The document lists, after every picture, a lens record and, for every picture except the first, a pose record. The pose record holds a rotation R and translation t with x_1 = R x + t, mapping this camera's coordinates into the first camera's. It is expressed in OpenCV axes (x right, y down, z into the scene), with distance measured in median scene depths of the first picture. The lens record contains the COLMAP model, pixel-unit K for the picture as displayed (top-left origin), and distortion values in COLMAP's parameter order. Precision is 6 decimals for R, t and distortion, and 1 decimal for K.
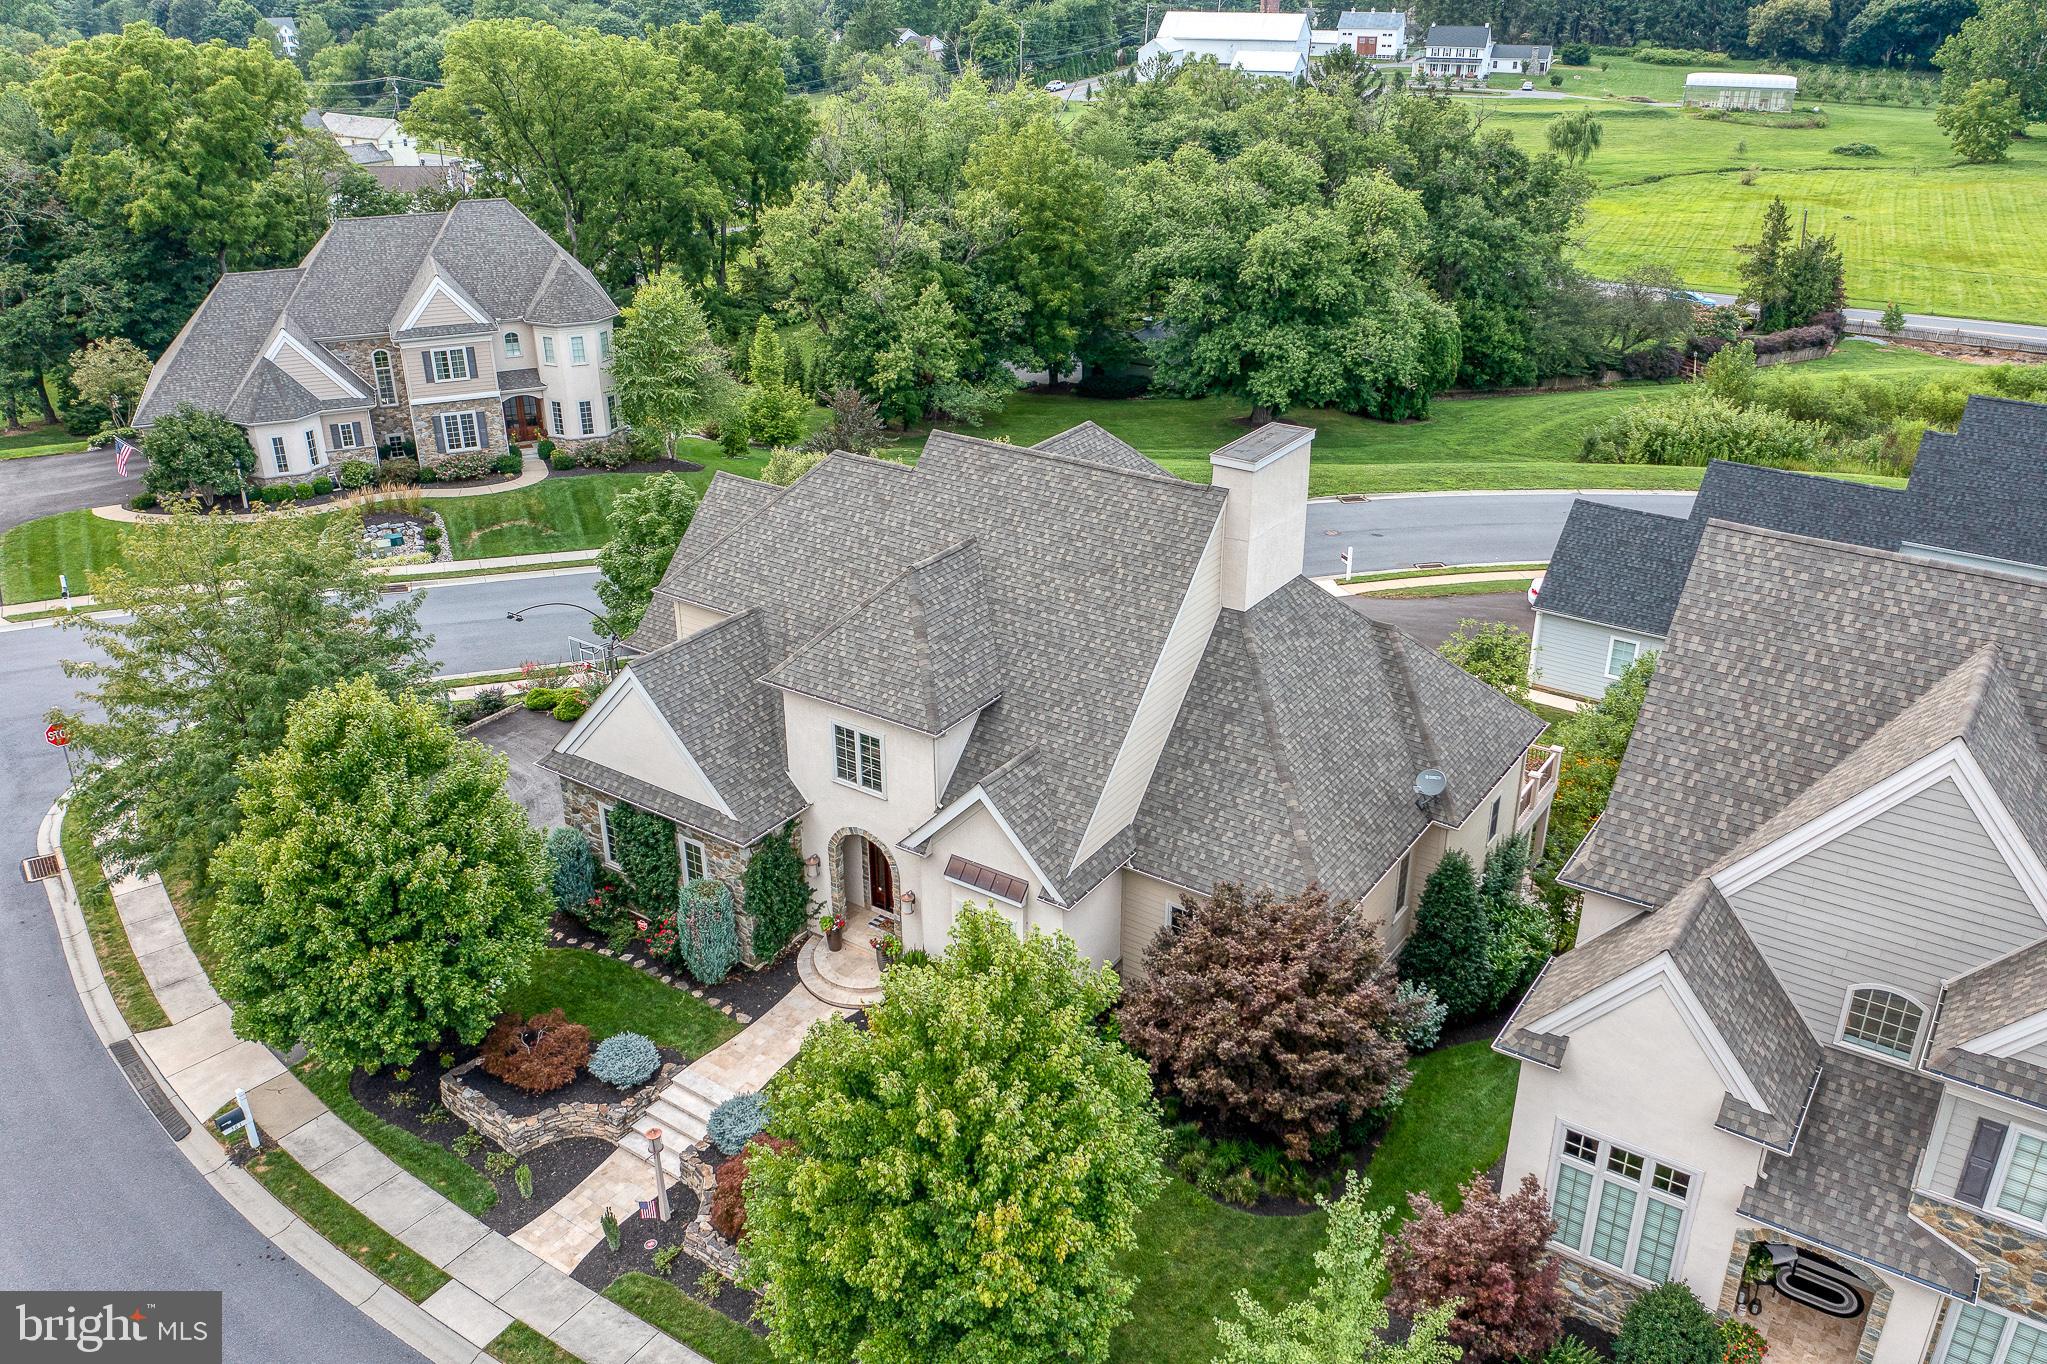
lens RADIAL K [[1608.5, 0, 1023.5], [0, 1608.5, 682.0], [0, 0, 1]] dist [-0.015666, -0.000857]
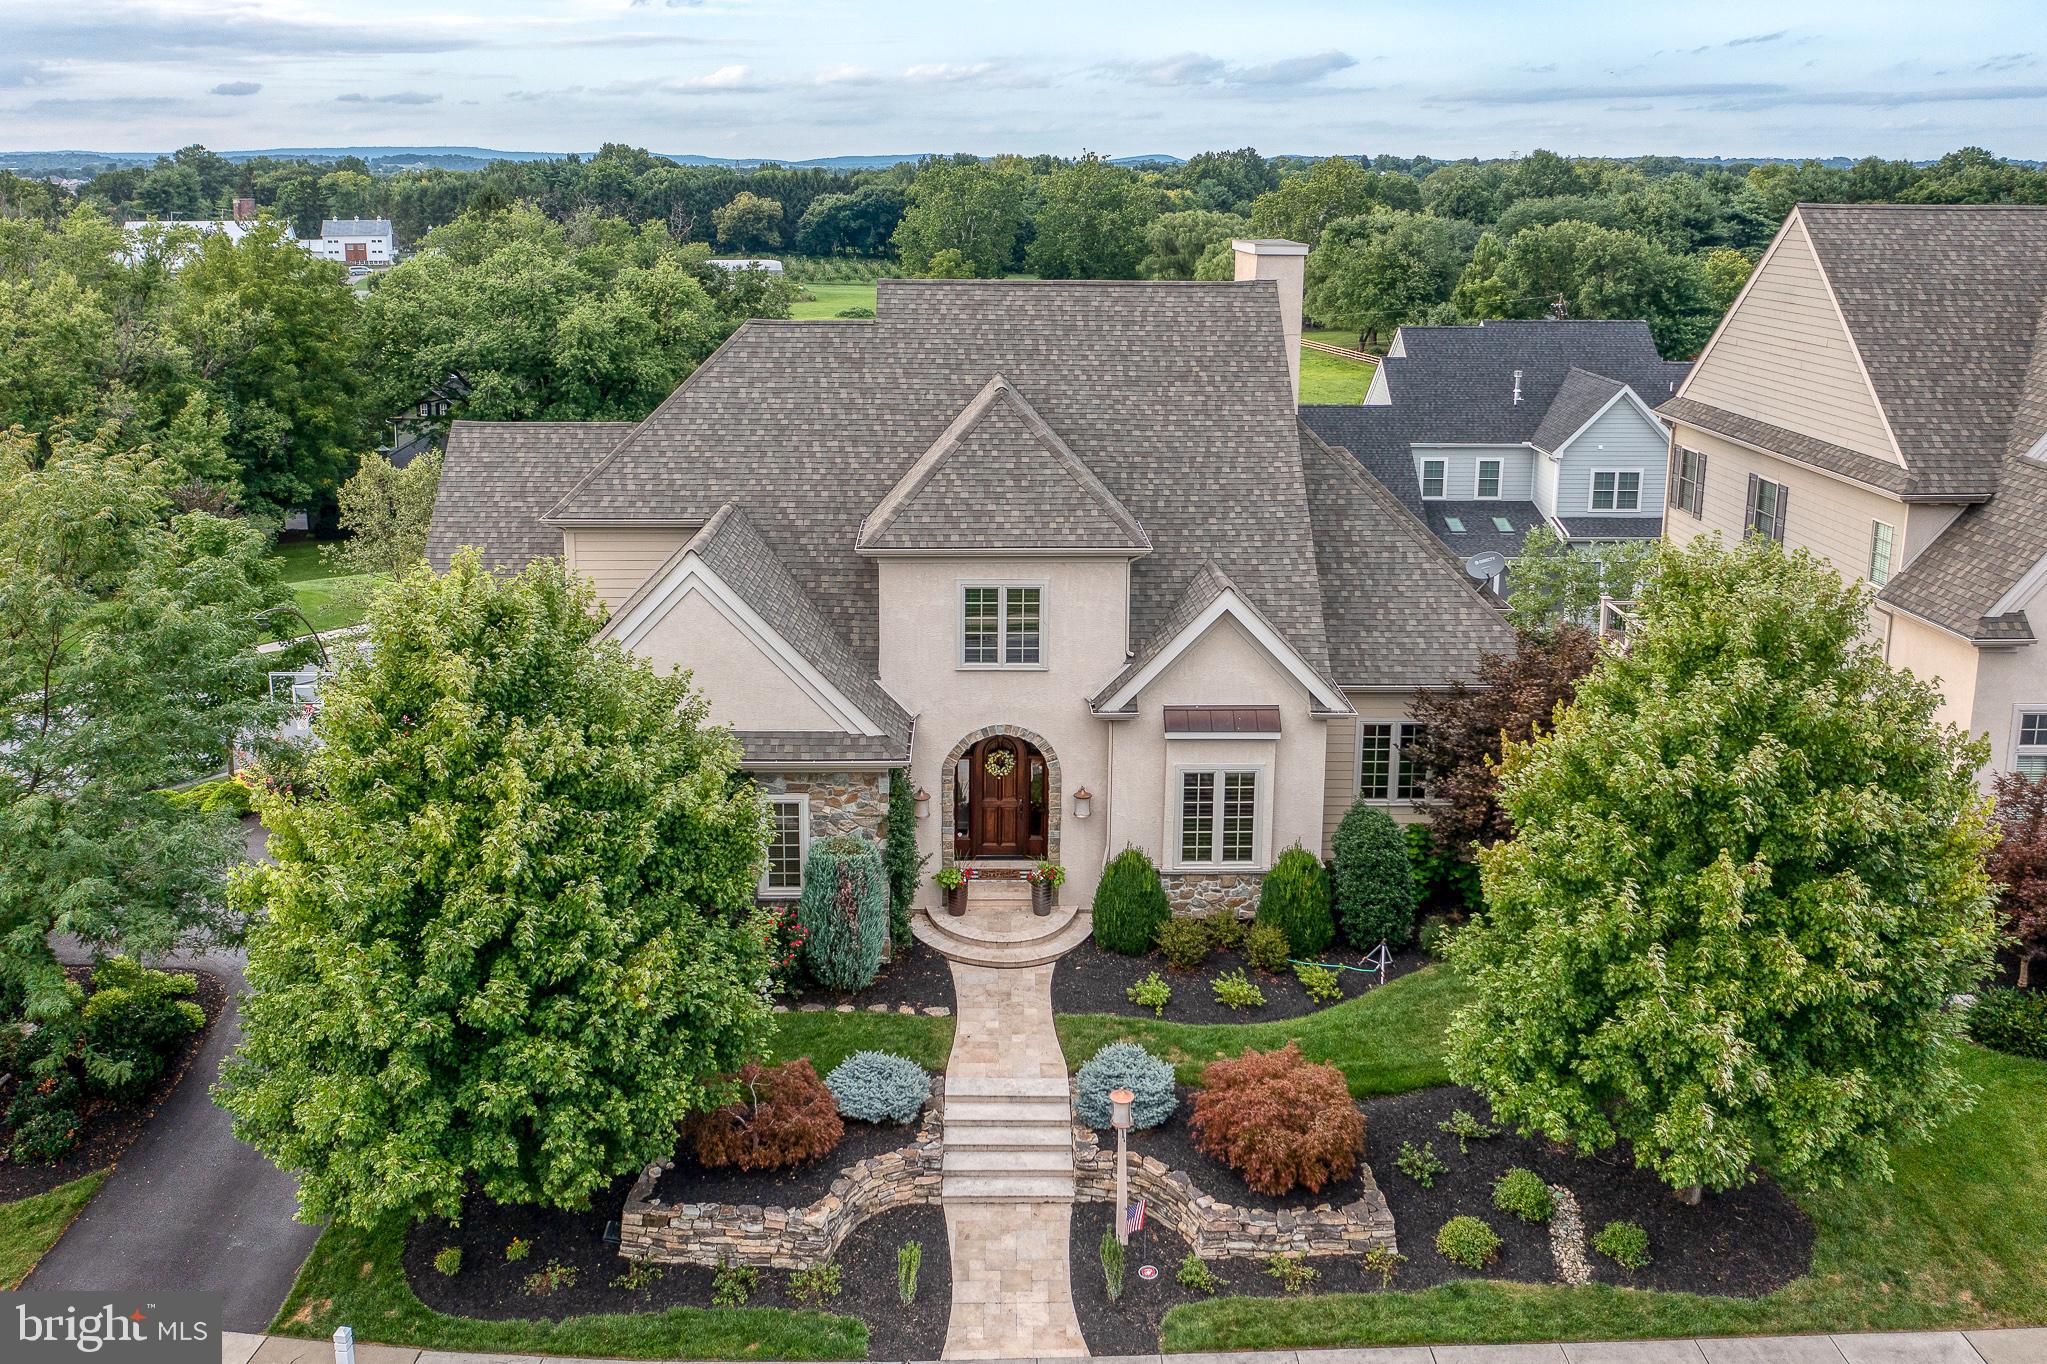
lens RADIAL K [[1659.3, 0, 975.1], [0, 1659.3, 515.4], [0, 0, 1]] dist [-0.007856, -0.000297]
pose [[0.823283, -0.107494, 0.557361, -0.532865], [0.237868, 0.956865, -0.166815, 0.122162], [-0.515388, 0.269914, 0.813340, 0.325726]]
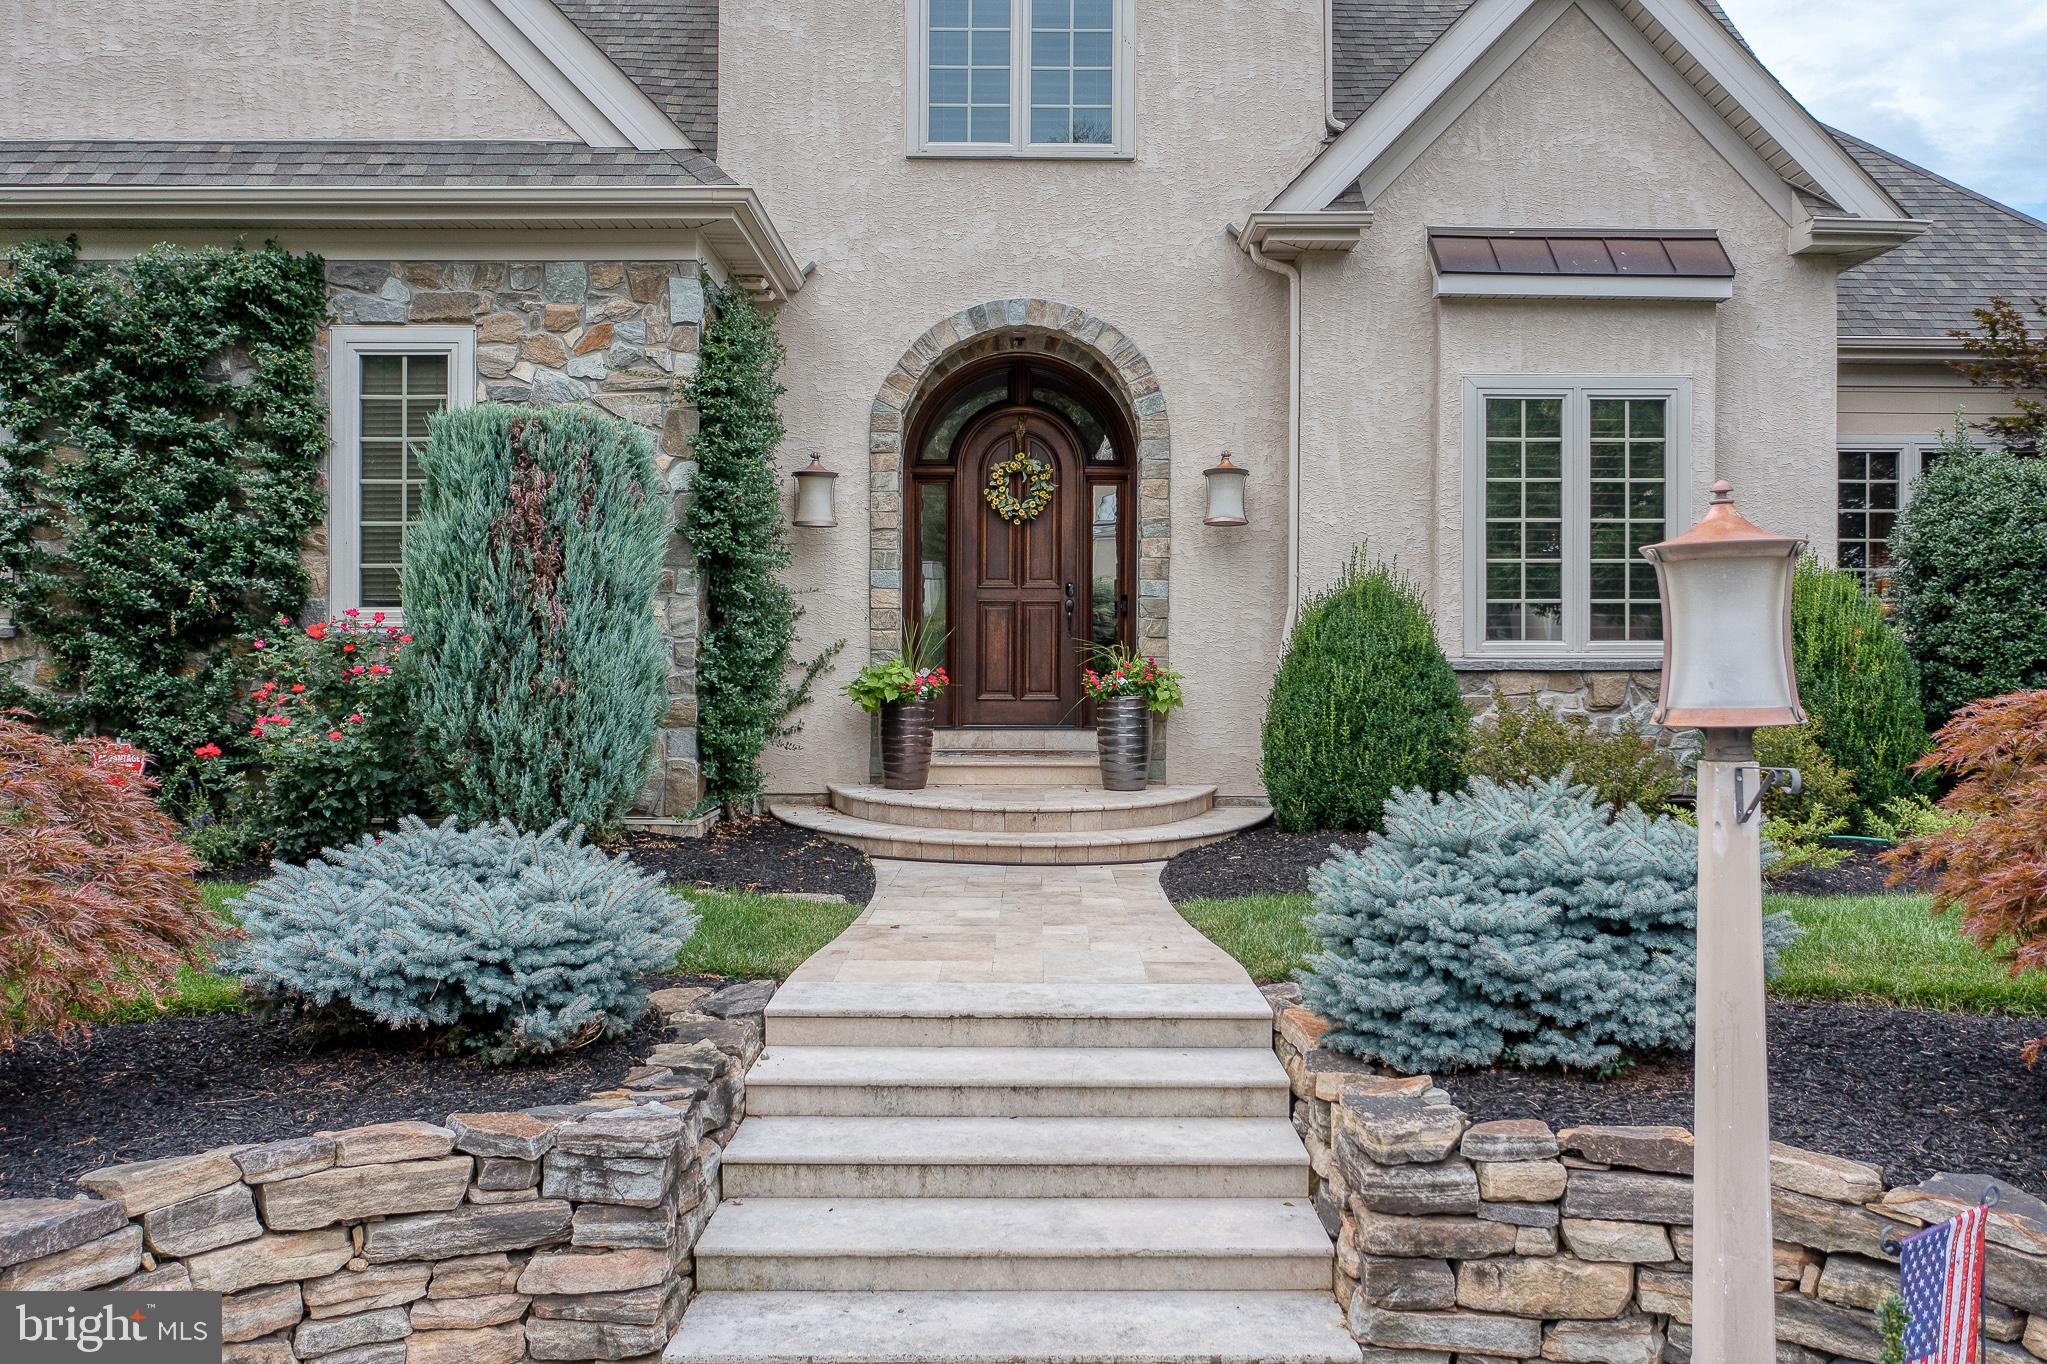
lens RADIAL K [[1608.5, 0, 1023.5], [0, 1608.5, 682.0], [0, 0, 1]] dist [-0.015666, -0.000857]
pose [[0.823096, 0.006506, 0.567865, -0.269761], [0.236878, 0.904862, -0.353713, 0.261733], [-0.516141, 0.425654, 0.743248, 0.784968]]
